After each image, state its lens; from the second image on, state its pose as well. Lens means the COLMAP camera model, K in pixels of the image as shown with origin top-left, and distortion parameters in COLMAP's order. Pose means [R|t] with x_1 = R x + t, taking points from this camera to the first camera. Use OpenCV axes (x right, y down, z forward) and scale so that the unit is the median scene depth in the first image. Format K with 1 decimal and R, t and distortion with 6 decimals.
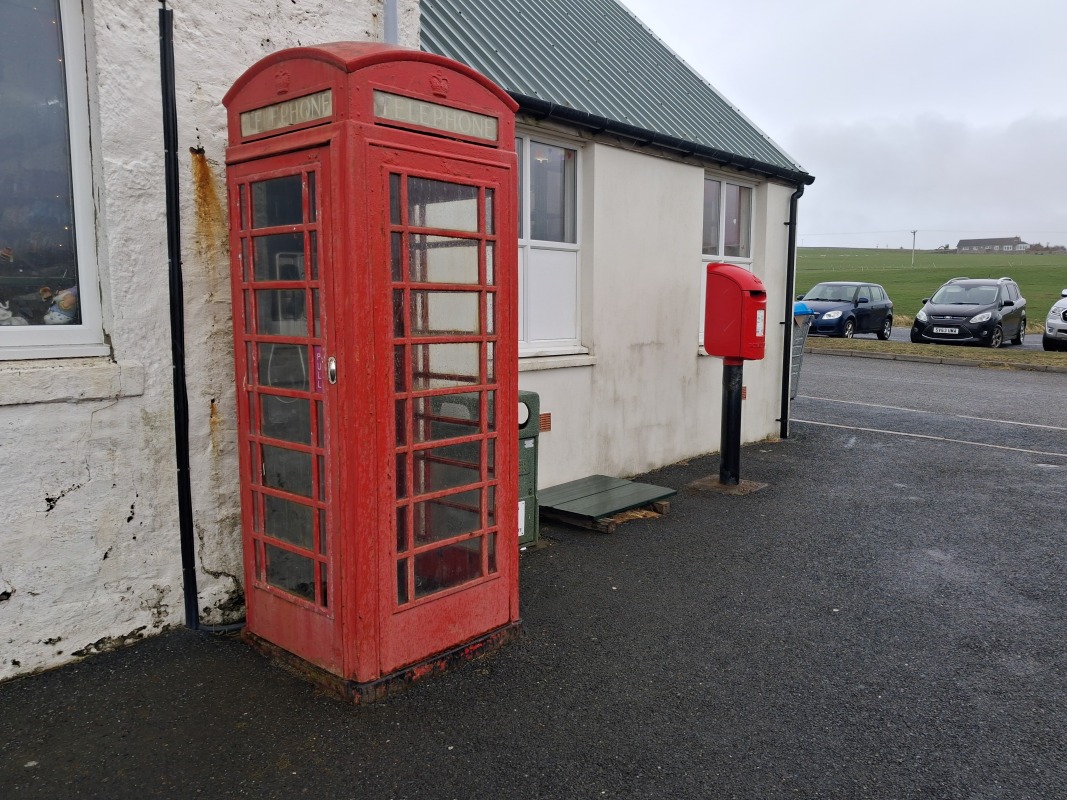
lens RADIAL K [[837.1, 0, 557.4], [0, 837.1, 404.0], [0, 0, 1]] dist [0.006140, -0.016852]
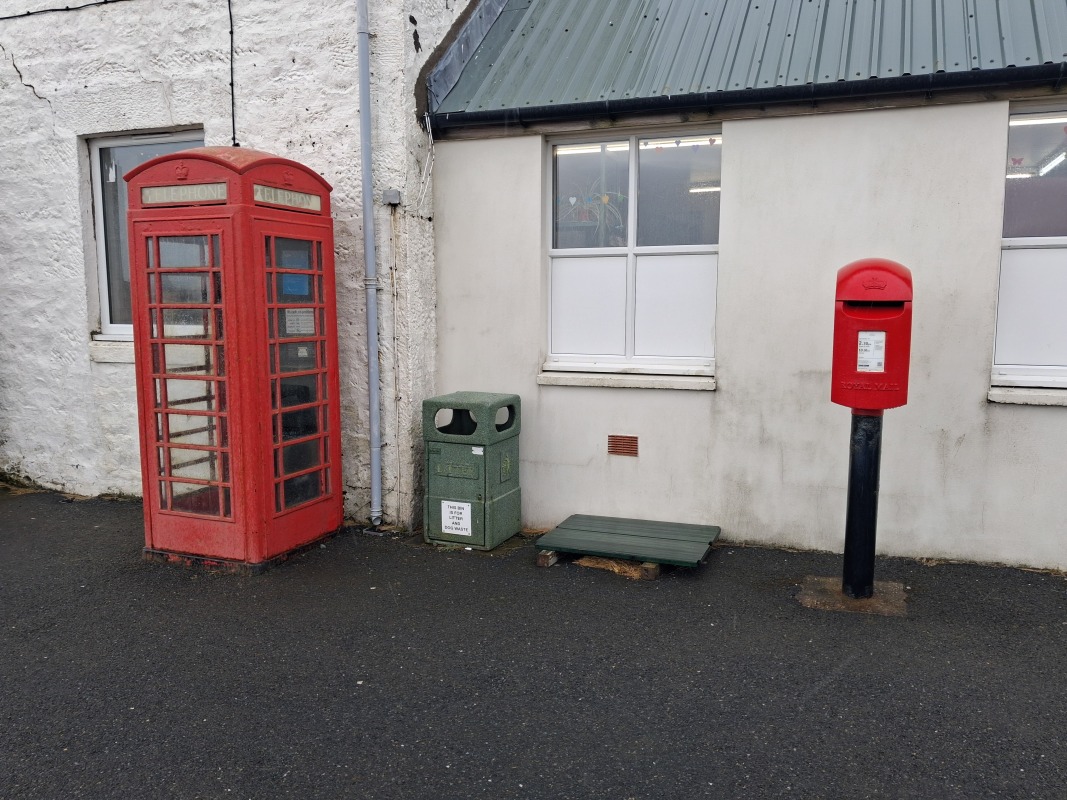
lens RADIAL K [[837.1, 0, 557.4], [0, 837.1, 404.0], [0, 0, 1]] dist [0.006140, -0.016852]
pose [[0.337835, 0.110261, -0.934725, 1.410444], [-0.111288, 0.990827, 0.076657, -0.148760], [0.934603, 0.078127, 0.347007, 1.057786]]
